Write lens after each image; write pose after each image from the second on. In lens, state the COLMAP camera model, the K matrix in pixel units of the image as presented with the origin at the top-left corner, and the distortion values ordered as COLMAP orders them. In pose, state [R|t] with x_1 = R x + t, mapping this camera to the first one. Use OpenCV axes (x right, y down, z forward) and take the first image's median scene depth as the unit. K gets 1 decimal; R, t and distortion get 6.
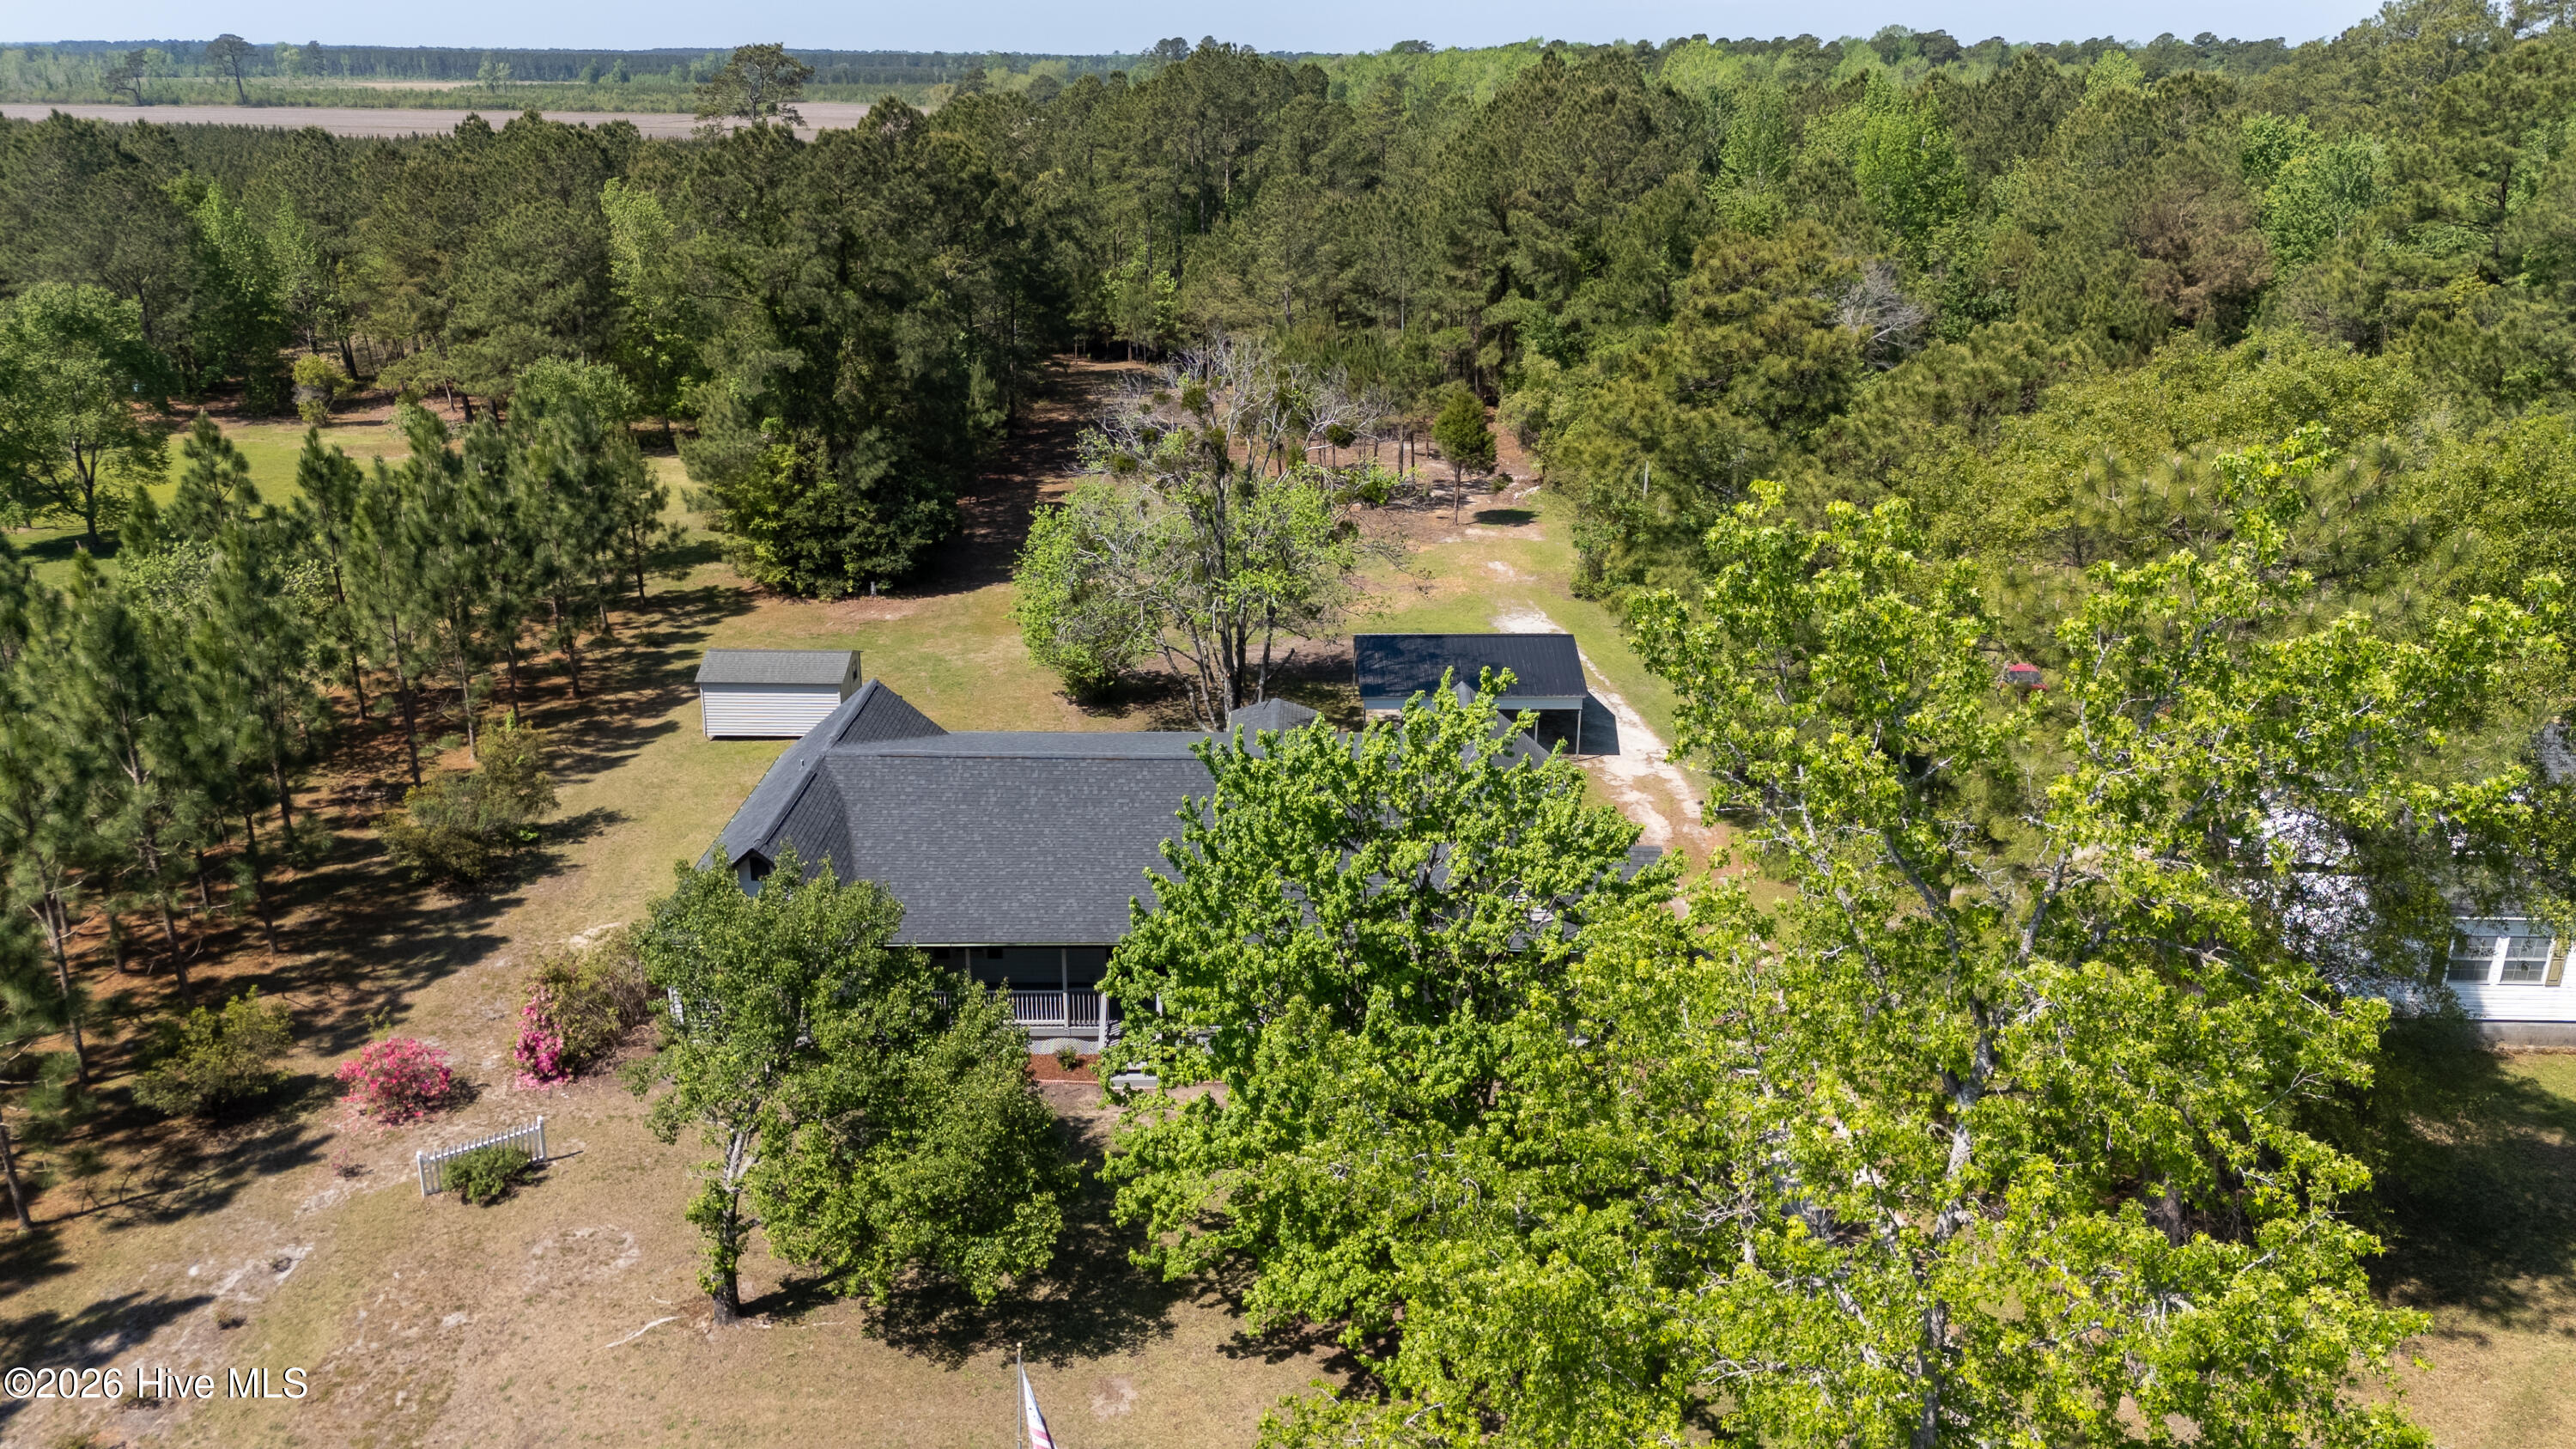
lens RADIAL K [[1871.7, 0, 1330.4], [0, 1871.7, 765.3], [0, 0, 1]] dist [0.057294, -0.029178]
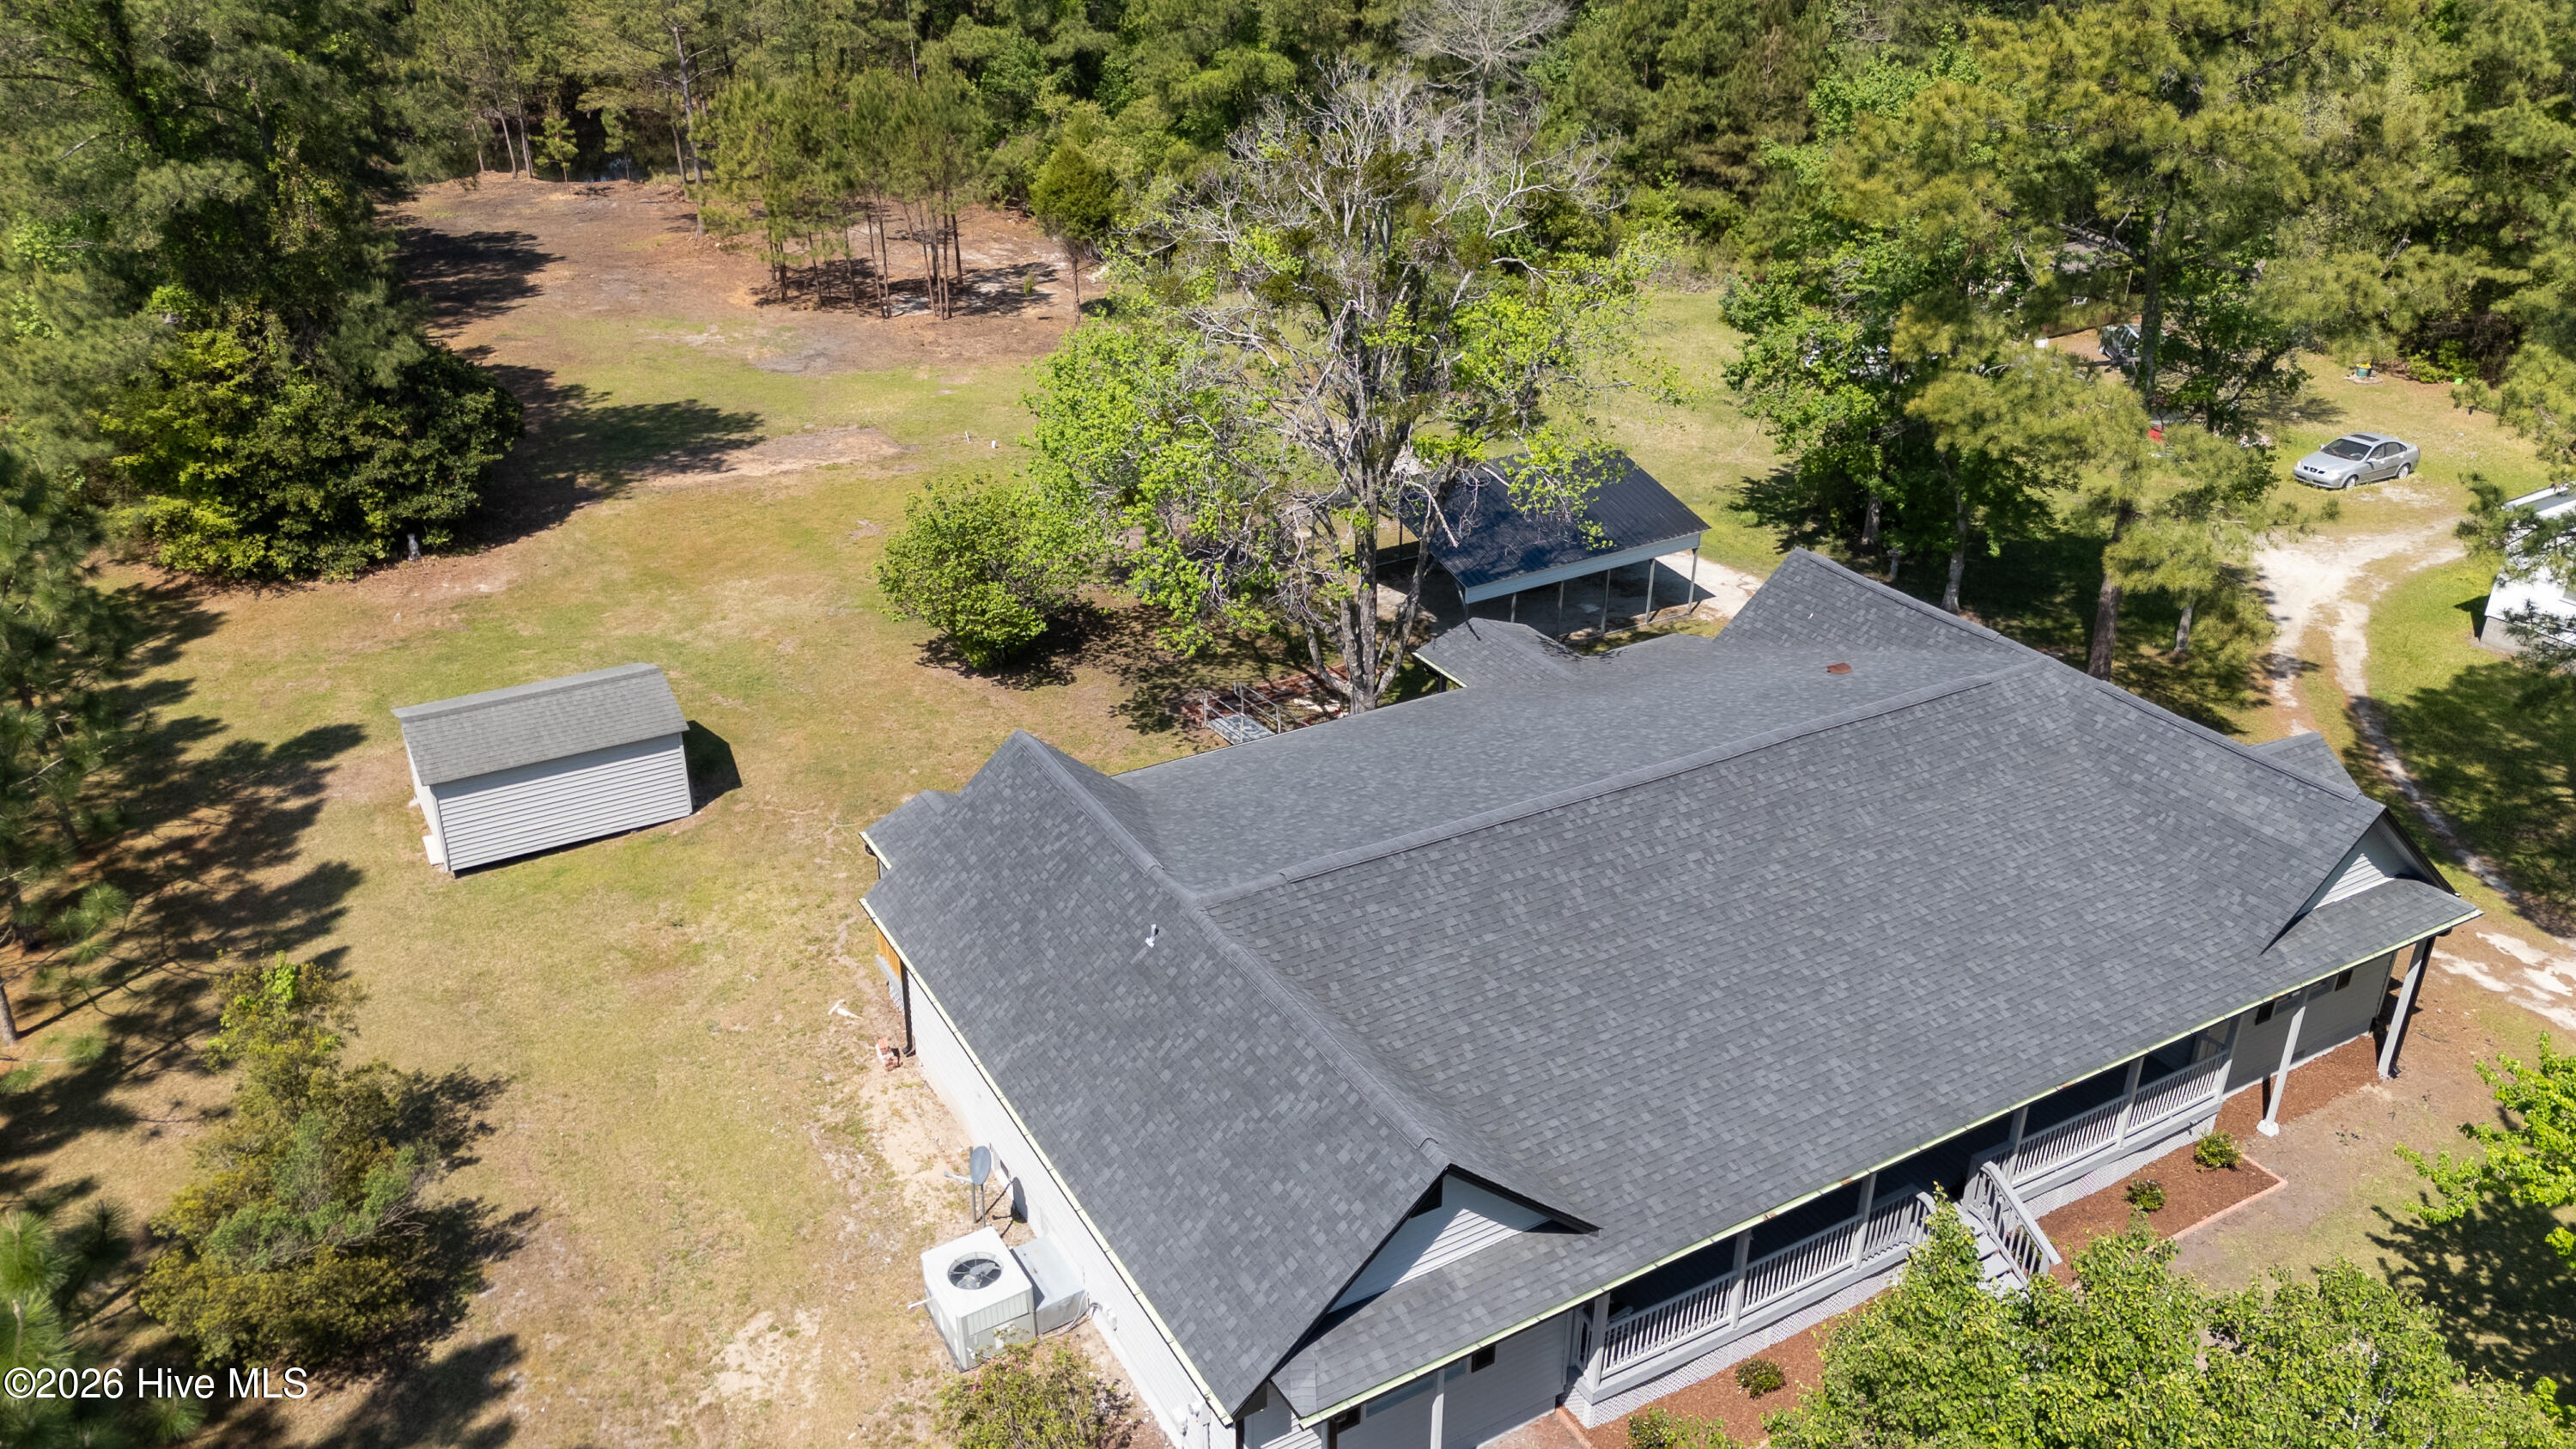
lens RADIAL K [[1871.7, 0, 1286.9], [0, 1871.7, 711.9], [0, 0, 1]] dist [0.057294, -0.029178]
pose [[0.869193, -0.220197, 0.442738, -0.285924], [0.174894, 0.974401, 0.141264, -0.079721], [-0.462510, -0.045353, 0.885453, 0.316027]]
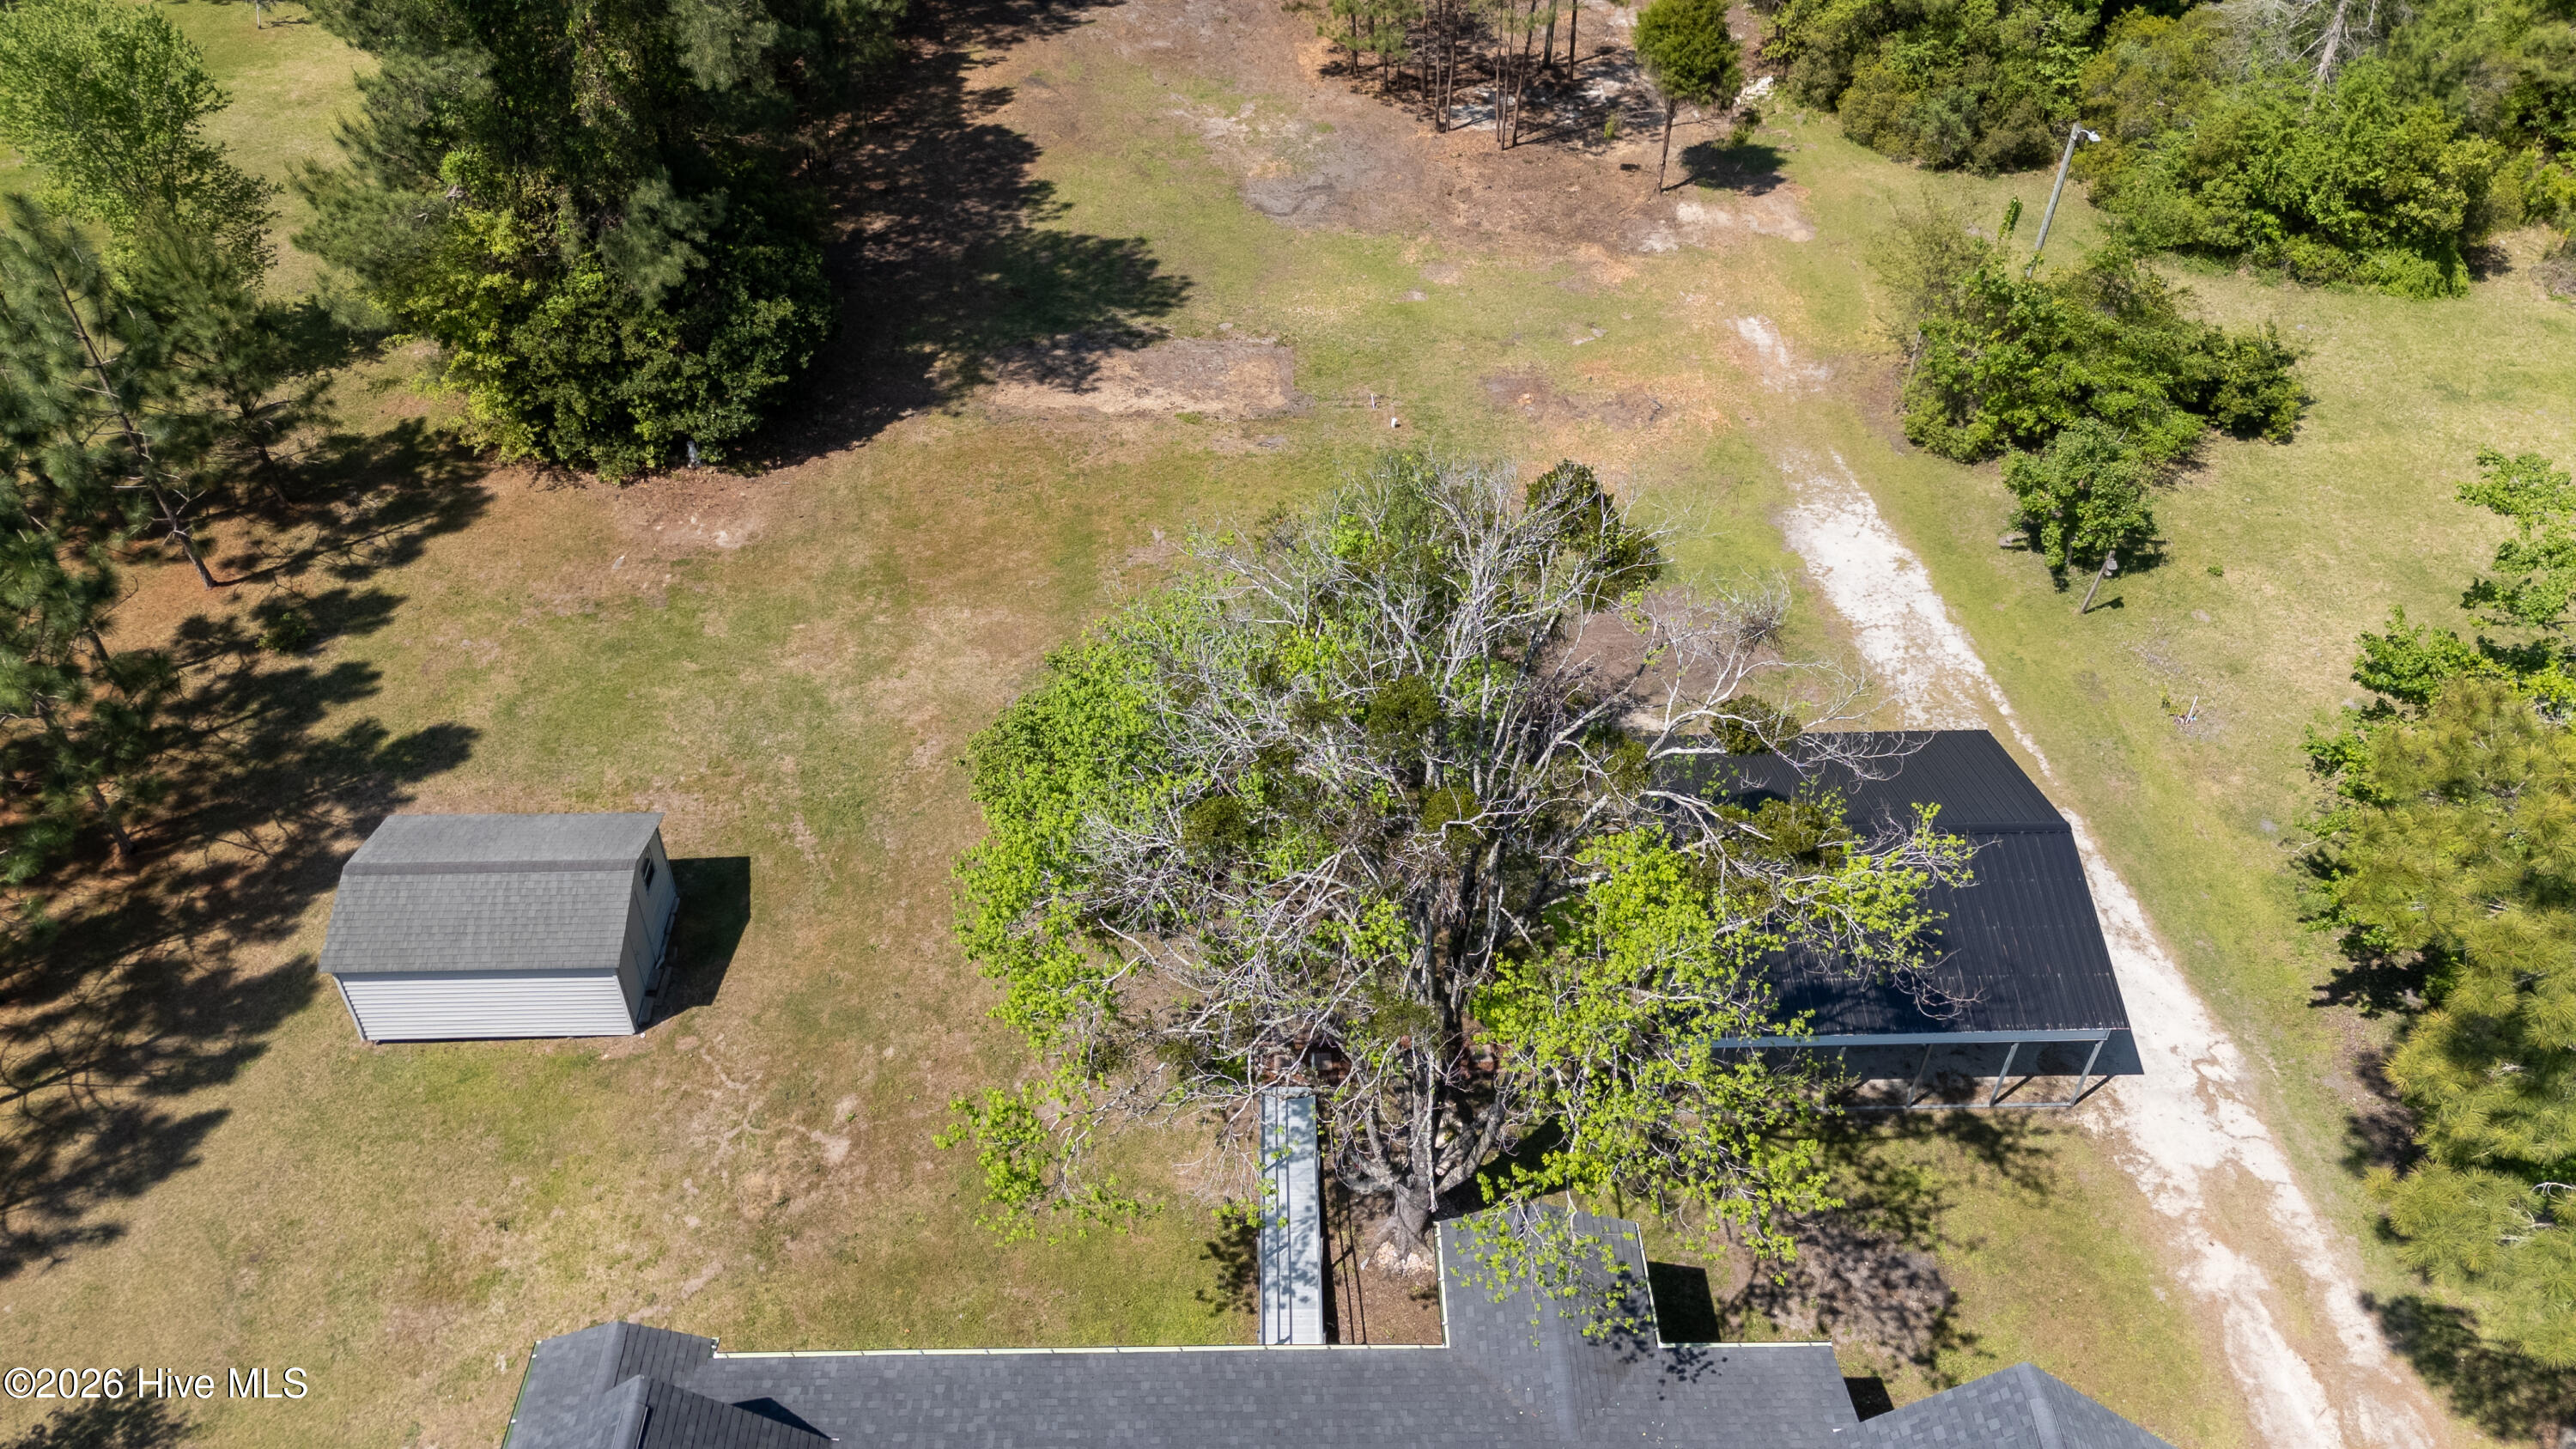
lens RADIAL K [[1871.7, 0, 1303.5], [0, 1871.7, 713.6], [0, 0, 1]] dist [0.057294, -0.029178]
pose [[0.999927, -0.003437, 0.011566, -0.066675], [-0.000997, 0.931759, 0.363077, -0.231566], [-0.012025, -0.363062, 0.931688, 0.444895]]
